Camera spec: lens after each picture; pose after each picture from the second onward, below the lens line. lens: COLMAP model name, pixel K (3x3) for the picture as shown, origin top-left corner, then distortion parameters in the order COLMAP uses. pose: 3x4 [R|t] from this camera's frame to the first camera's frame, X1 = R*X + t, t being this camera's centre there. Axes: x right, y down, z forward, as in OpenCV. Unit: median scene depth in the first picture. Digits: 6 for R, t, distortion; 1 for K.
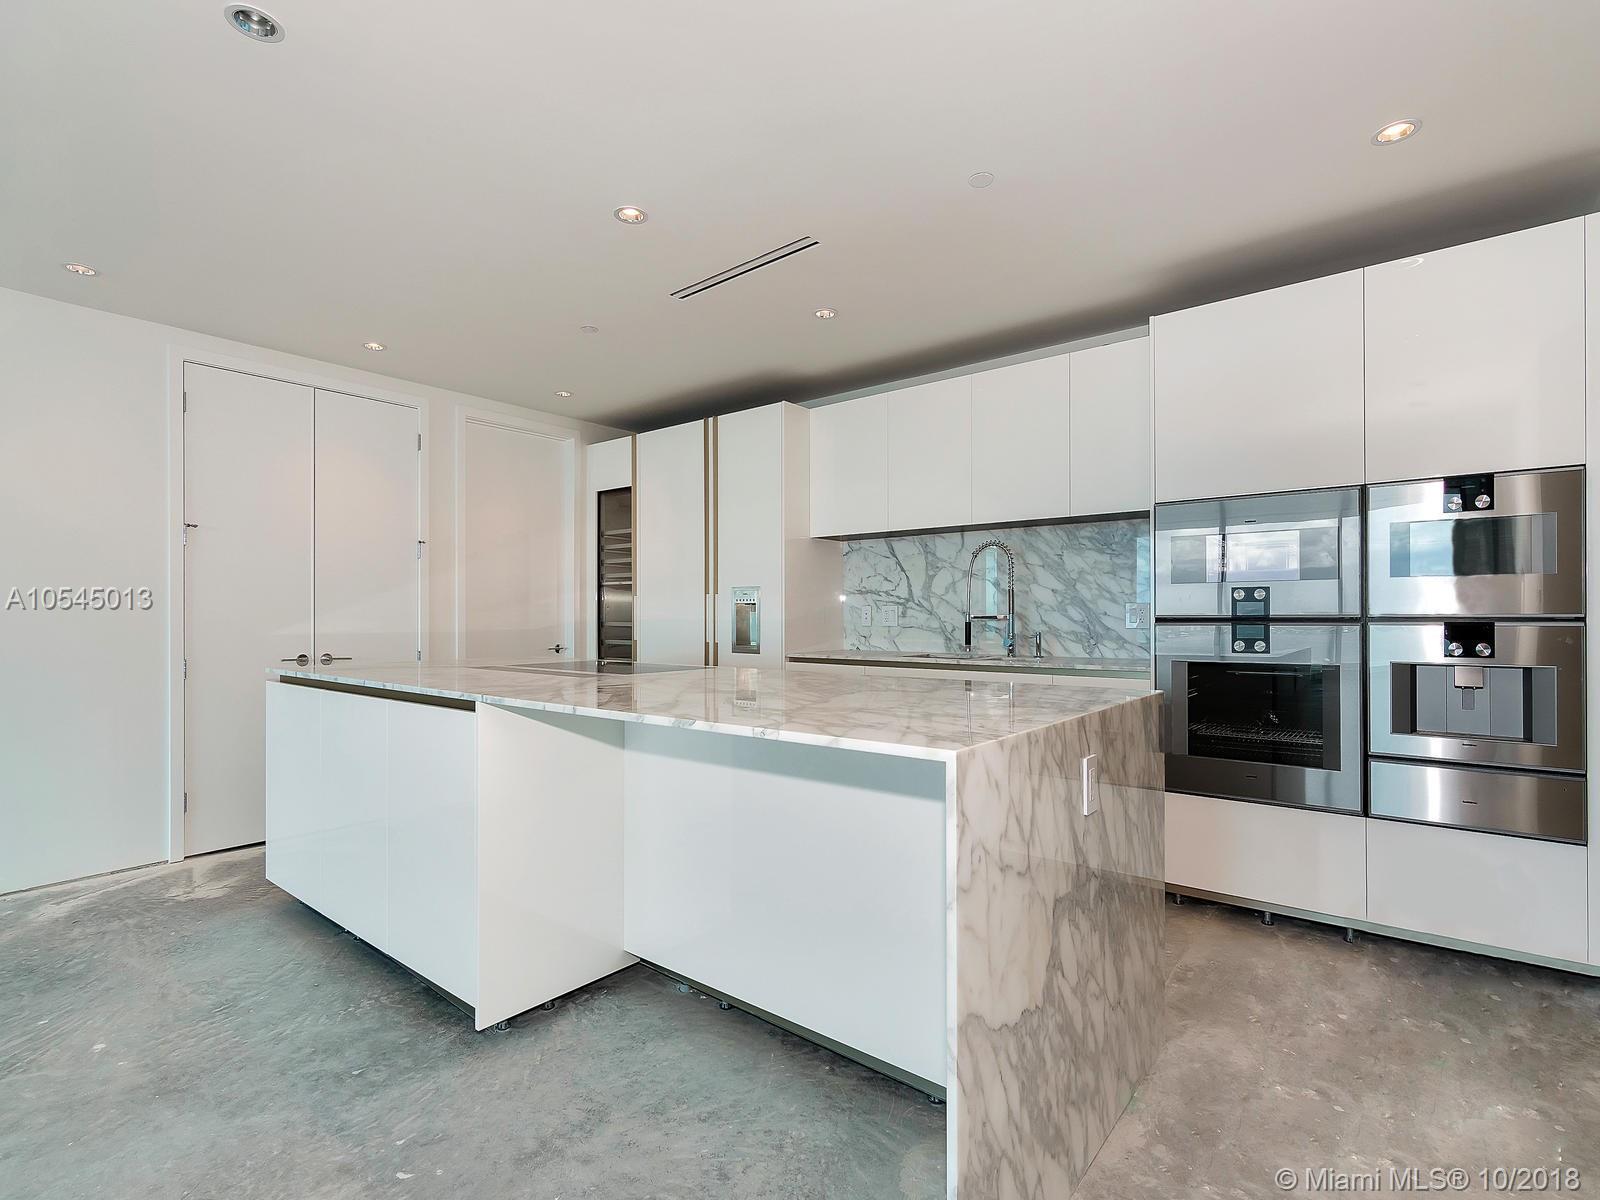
lens RADIAL K [[790.7, 0, 800.5], [0, 790.7, 622.3], [0, 0, 1]] dist [0.001074, 0.001144]
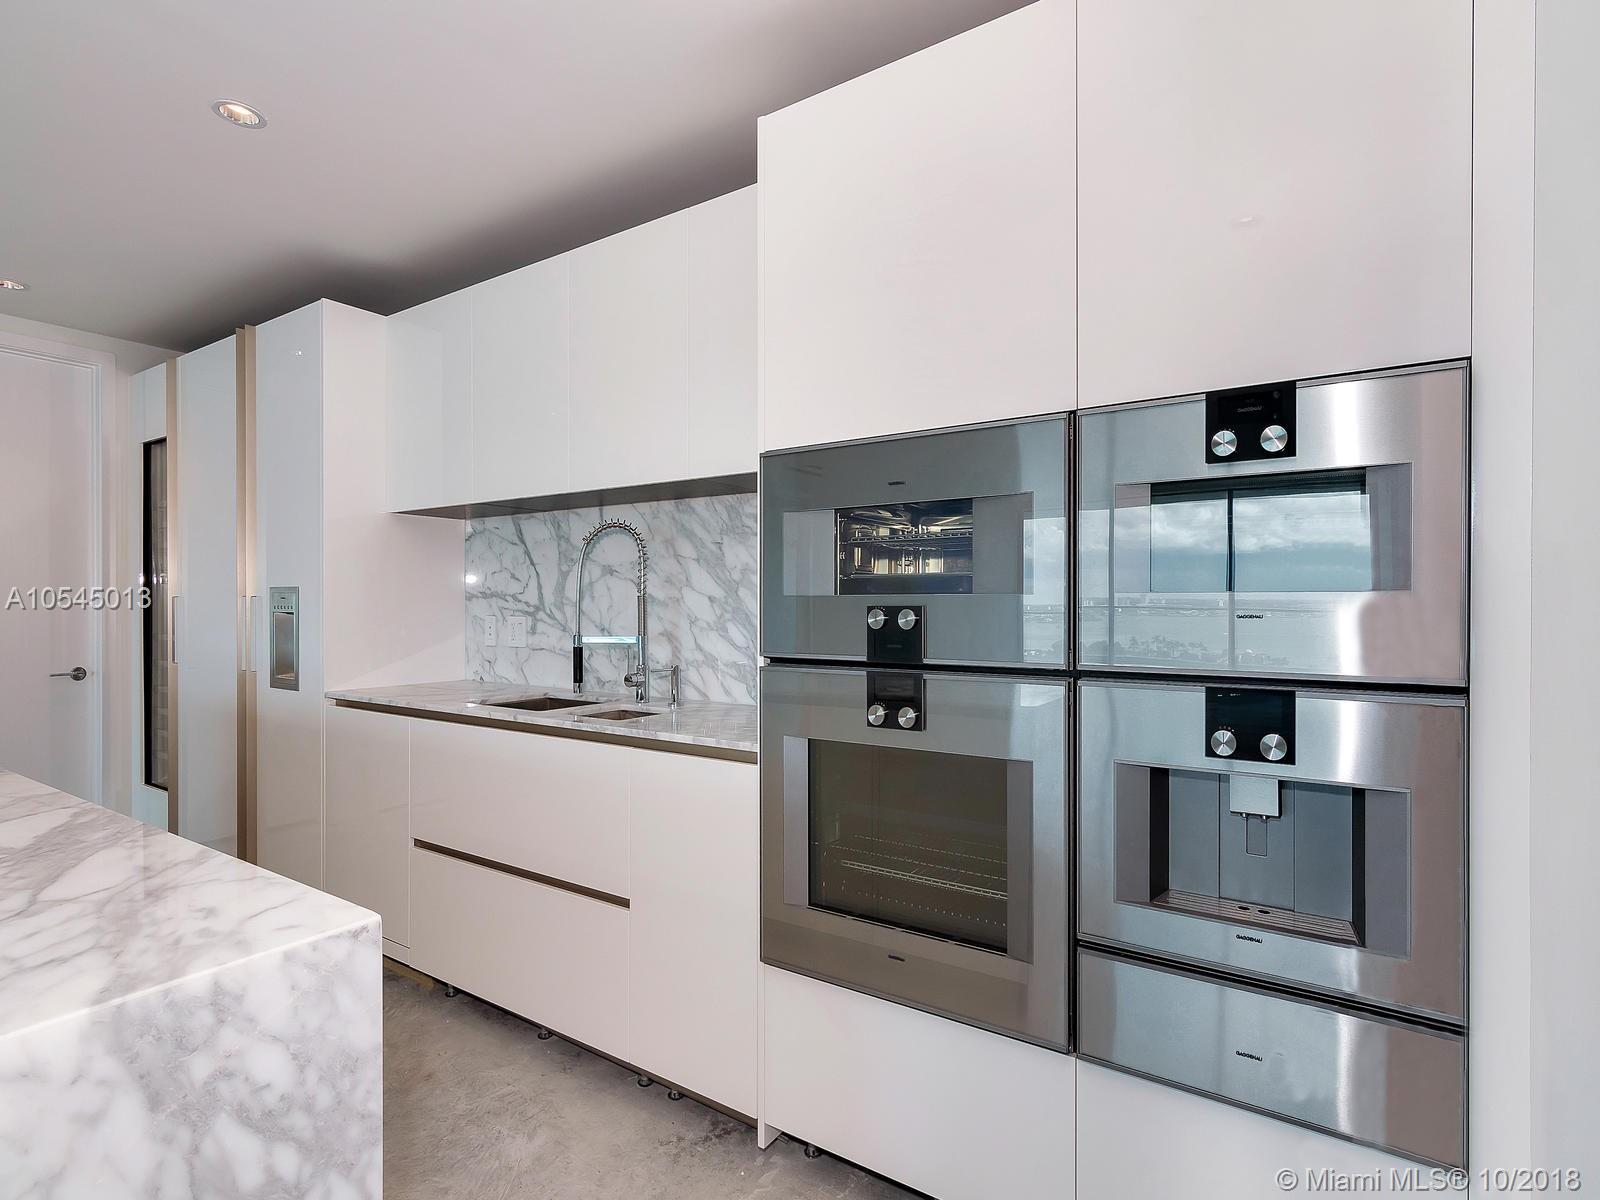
lens RADIAL K [[829.7, 0, 790.4], [0, 829.7, 606.6], [0, 0, 1]] dist [0.000379, -0.000017]
pose [[0.996844, 0.005922, 0.079166, 0.305921], [-0.005219, 0.999945, -0.009085, -0.025605], [-0.079216, 0.008644, 0.996820, 0.301018]]
